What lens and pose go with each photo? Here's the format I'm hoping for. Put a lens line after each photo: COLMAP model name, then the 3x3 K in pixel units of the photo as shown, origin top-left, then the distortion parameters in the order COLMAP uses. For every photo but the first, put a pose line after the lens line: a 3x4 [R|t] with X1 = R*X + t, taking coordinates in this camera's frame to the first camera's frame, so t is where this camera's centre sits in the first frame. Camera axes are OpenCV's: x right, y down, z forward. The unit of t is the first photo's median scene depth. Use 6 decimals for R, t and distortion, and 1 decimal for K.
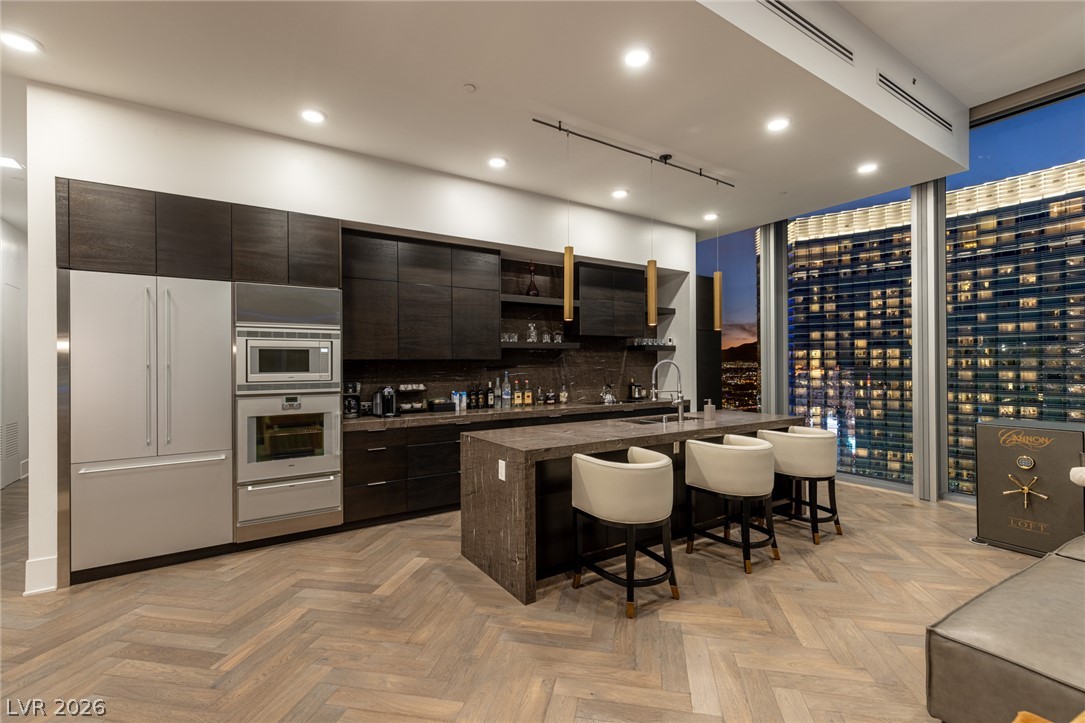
lens RADIAL K [[487.0, 0, 549.7], [0, 487.0, 360.9], [0, 0, 1]] dist [0.009730, -0.001929]
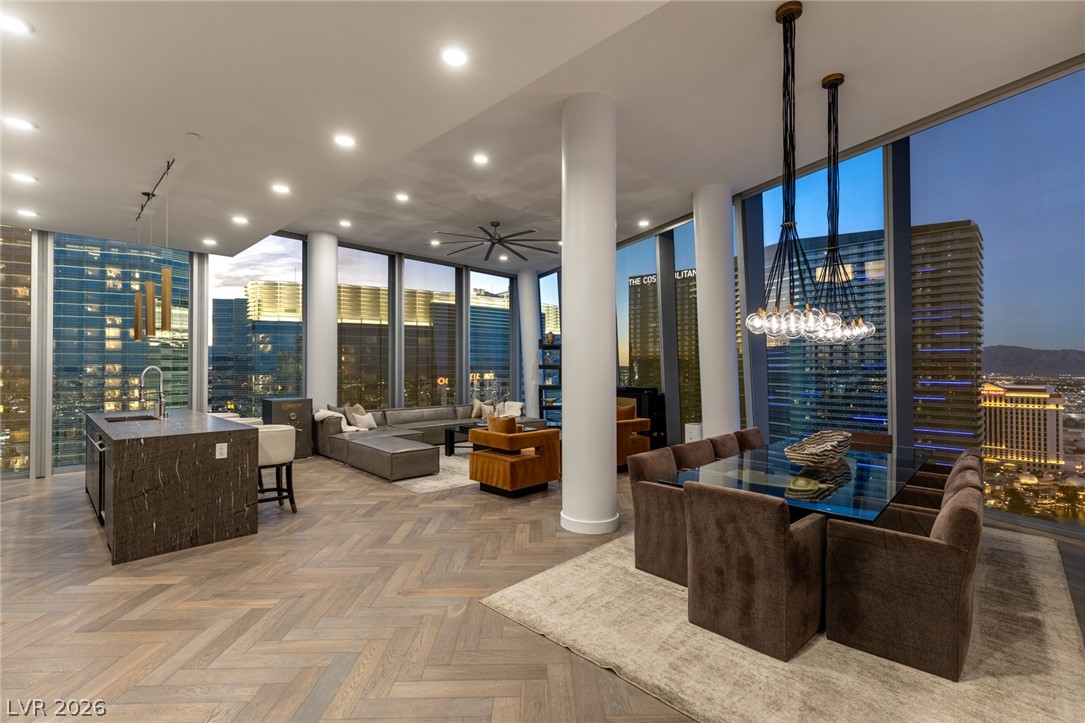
lens RADIAL K [[487.0, 0, 542.2], [0, 487.0, 362.6], [0, 0, 1]] dist [0.009730, -0.001929]
pose [[-0.201845, 0.013912, 0.979319, -0.851426], [-0.002969, 0.999886, -0.014816, 0.004044], [-0.979413, -0.005898, -0.201781, 0.234952]]
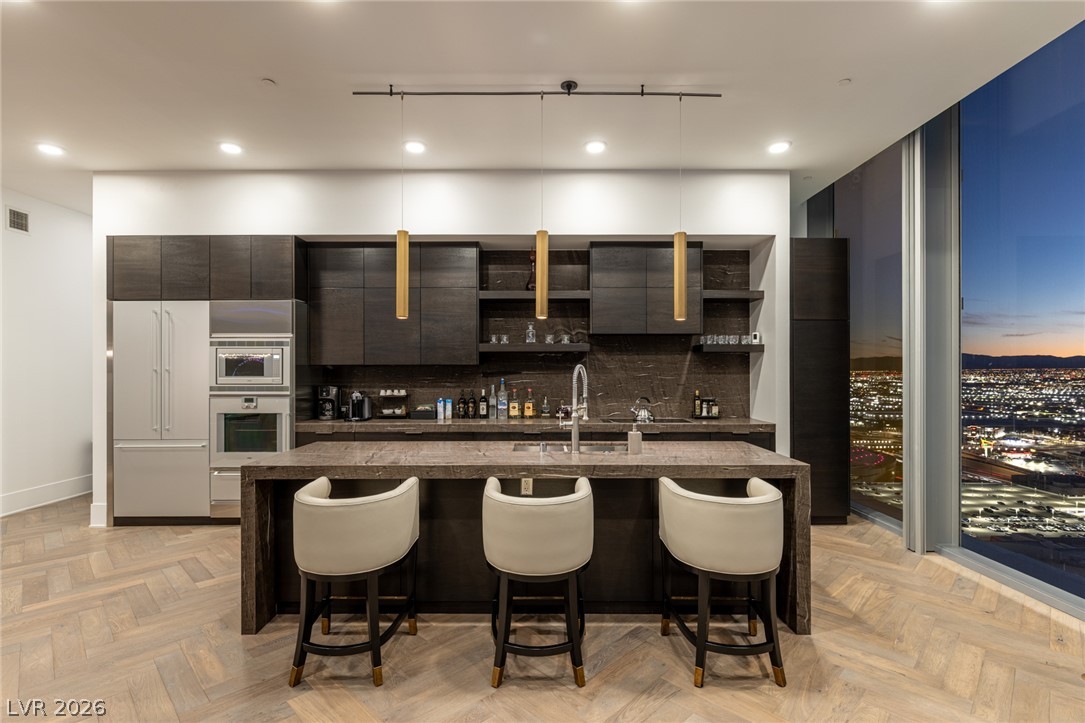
lens RADIAL K [[515.7, 0, 544.4], [0, 515.7, 366.3], [0, 0, 1]] dist [-0.004710, 0.001859]
pose [[0.831134, 0.000638, -0.556072, 0.484640], [-0.000584, 1.000000, 0.000273, -0.000087], [0.556072, 0.000098, 0.831134, 0.263103]]
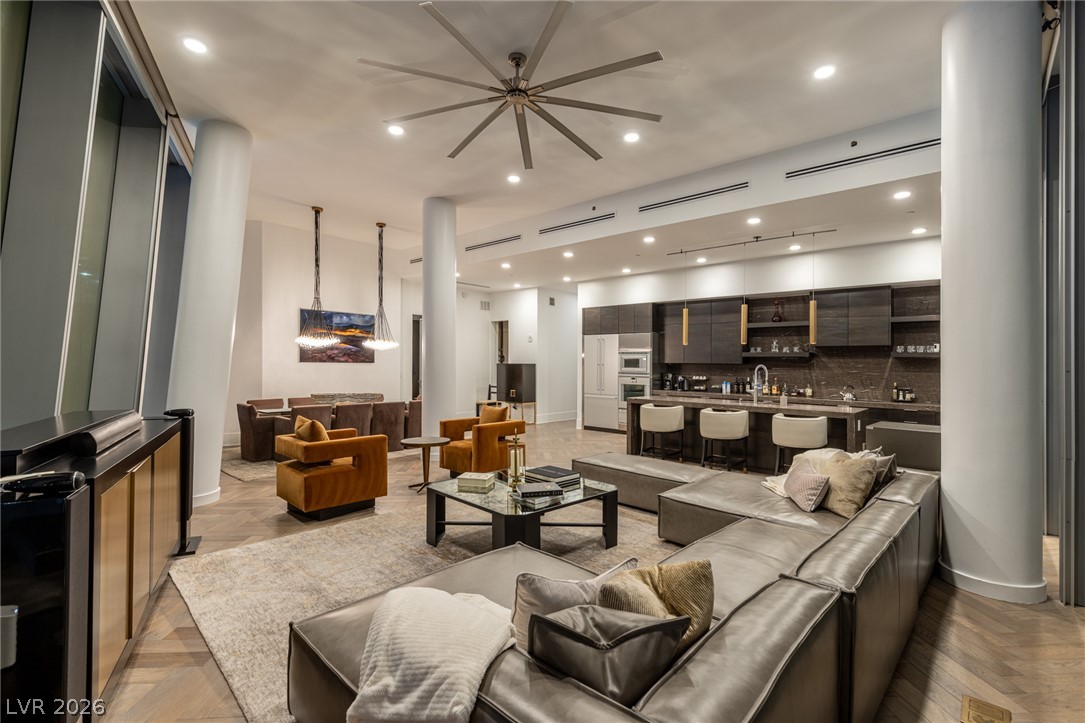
lens RADIAL K [[487.0, 0, 547.5], [0, 487.0, 352.2], [0, 0, 1]] dist [0.009730, -0.001929]
pose [[0.256464, -0.011643, -0.966484, 1.222922], [-0.008880, 0.999857, -0.014401, -0.011538], [0.966513, 0.012275, 0.256324, -0.051656]]
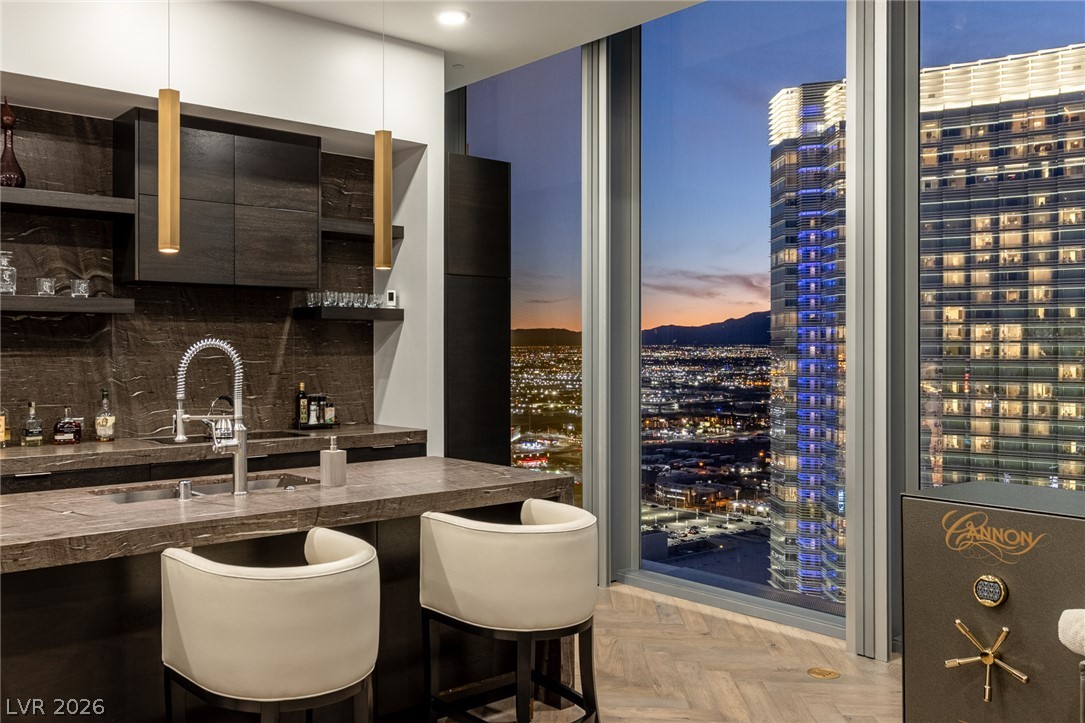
lens RADIAL K [[945.1, 0, 478.2], [0, 945.1, 339.4], [0, 0, 1]] dist [0.023880, -0.010455]
pose [[0.995285, 0.007867, 0.096676, 0.289816], [-0.007563, 0.999965, -0.003513, -0.001166], [-0.096701, 0.002765, 0.995310, 0.148015]]
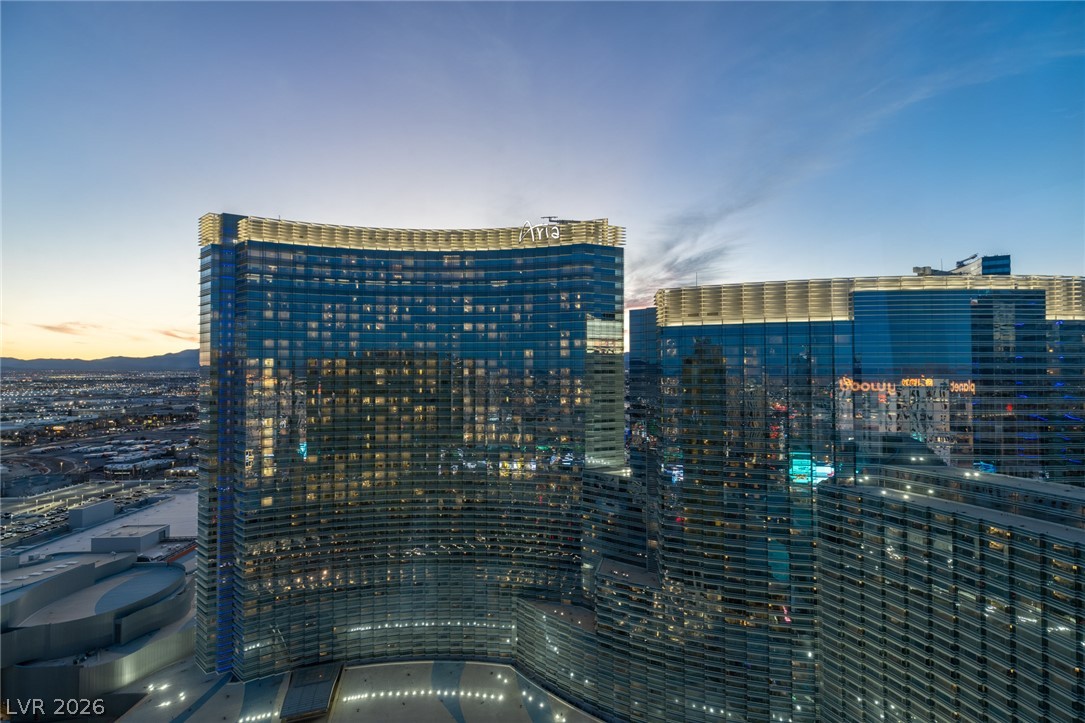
lens RADIAL K [[487.0, 0, 549.8], [0, 487.0, 362.2], [0, 0, 1]] dist [0.009730, -0.001929]
pose [[0.524883, 0.018318, 0.850977, 0.531849], [-0.004735, 0.999816, -0.018601, -0.008830], [-0.851161, 0.005734, 0.524873, 0.808387]]
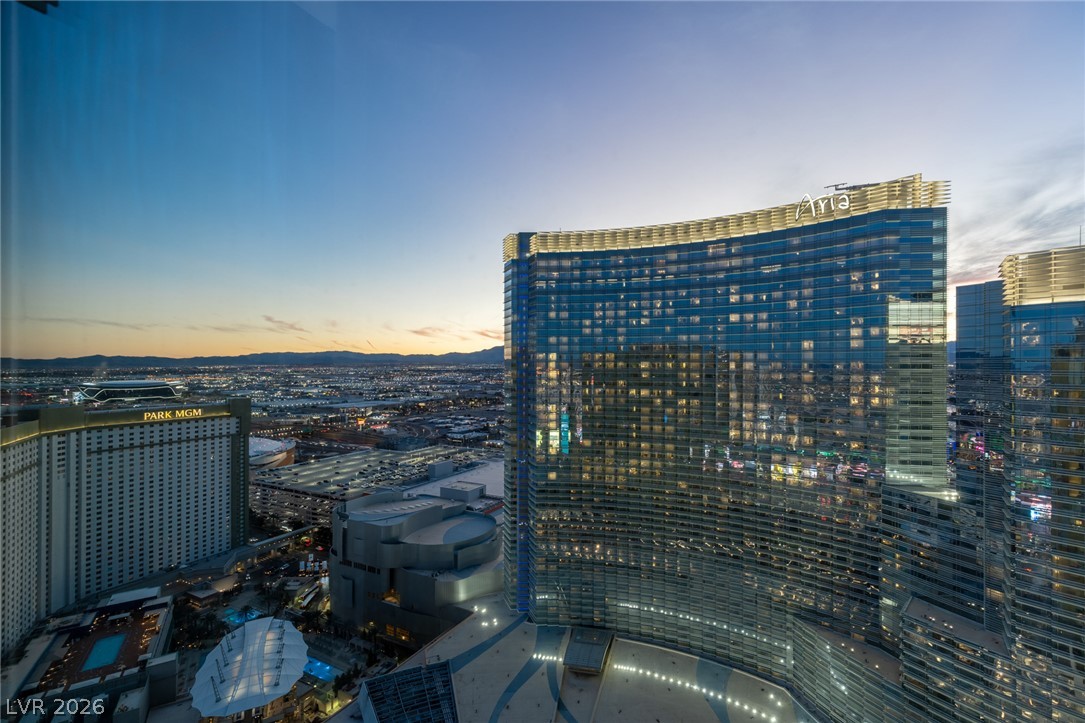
lens RADIAL K [[487.0, 0, 546.0], [0, 487.0, 361.5], [0, 0, 1]] dist [0.009730, -0.001929]
pose [[0.885757, 0.008833, 0.464065, 0.507599], [-0.008576, 0.999960, -0.002662, -0.009237], [-0.464070, -0.001622, 0.885797, 0.768903]]
